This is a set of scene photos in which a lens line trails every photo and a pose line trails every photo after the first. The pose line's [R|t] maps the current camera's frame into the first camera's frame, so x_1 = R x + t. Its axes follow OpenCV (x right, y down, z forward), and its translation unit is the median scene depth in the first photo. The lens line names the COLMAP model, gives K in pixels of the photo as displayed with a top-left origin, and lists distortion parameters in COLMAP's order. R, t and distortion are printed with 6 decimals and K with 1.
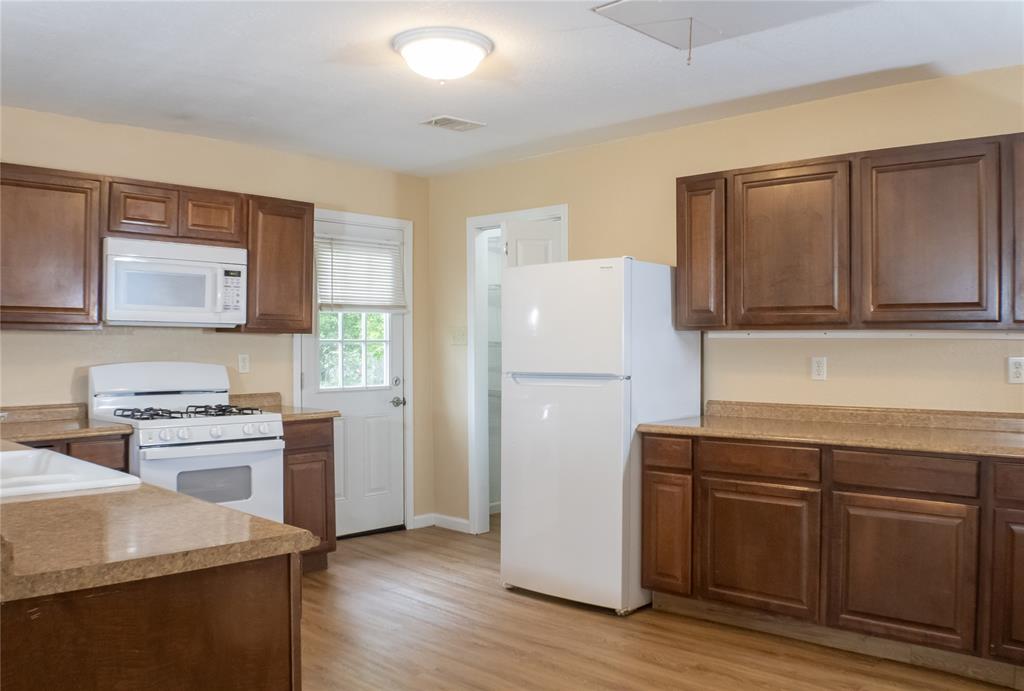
lens RADIAL K [[924.3, 0, 512.0], [0, 924.3, 345.5], [0, 0, 1]] dist [-0.009740, -0.008944]
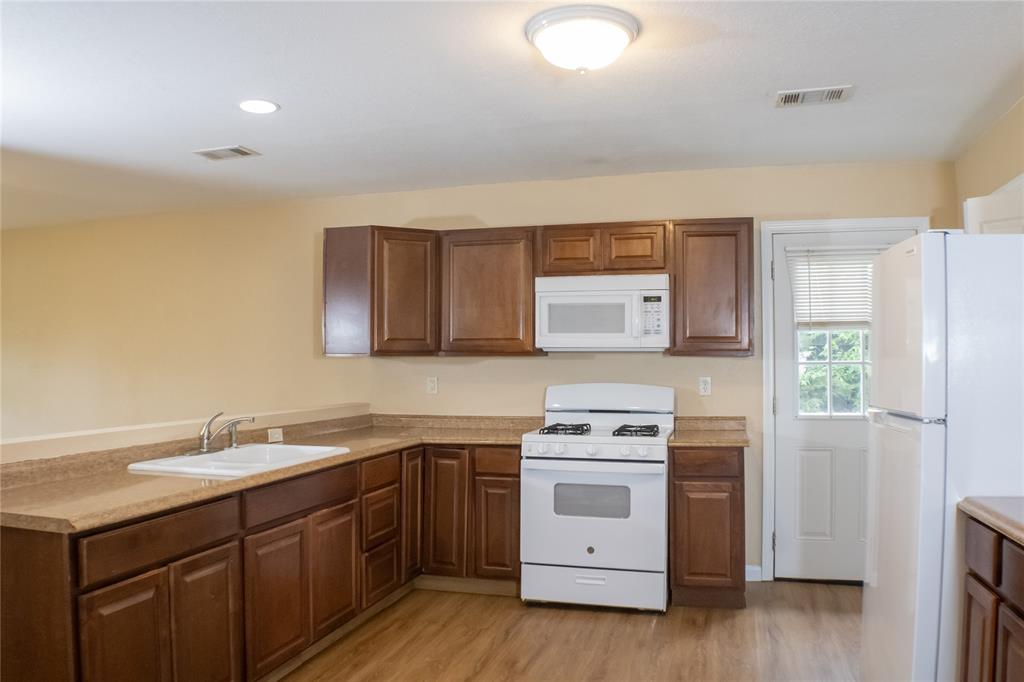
lens RADIAL K [[737.6, 0, 511.9], [0, 737.6, 363.7], [0, 0, 1]] dist [-0.097806, -0.003448]
pose [[0.479520, -0.010126, -0.877473, 0.349609], [0.003955, 0.999948, -0.009378, 0.001603], [0.877522, 0.001027, 0.479535, 0.477931]]
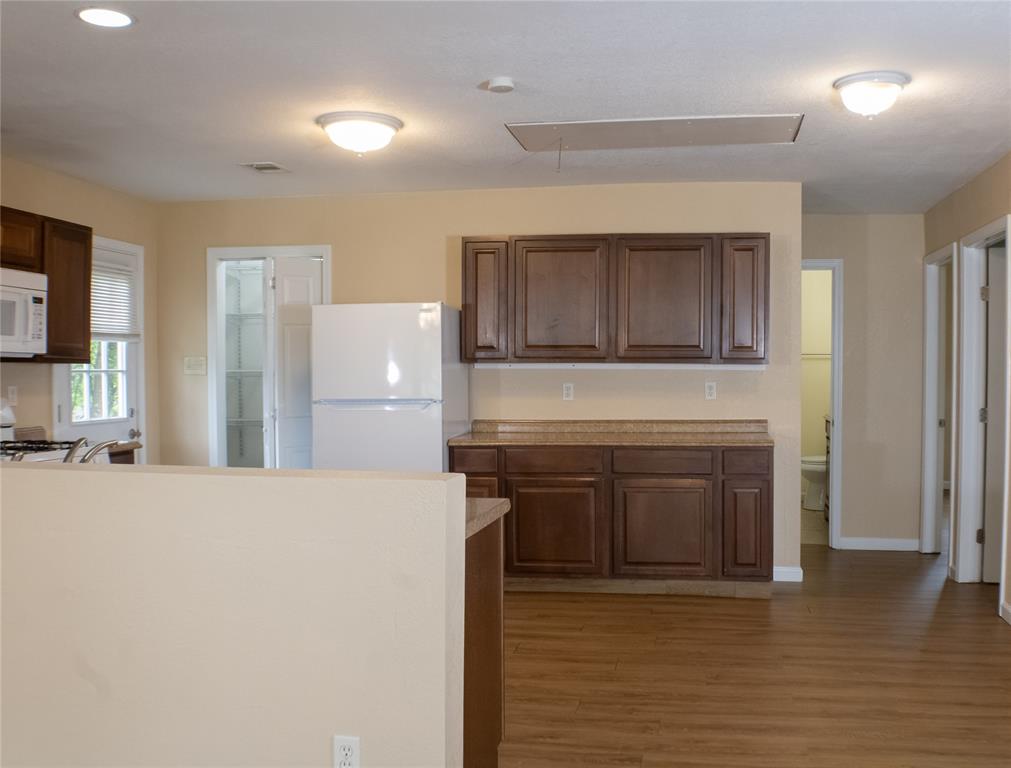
lens RADIAL K [[1136.9, 0, 505.5], [0, 1136.9, 384.0], [0, 0, 1]] dist [0.211279, 0.007586]
pose [[0.833267, -0.008562, 0.552804, -0.580773], [0.002808, 0.999933, 0.011255, -0.004542], [-0.552863, -0.007826, 0.833235, -0.273205]]
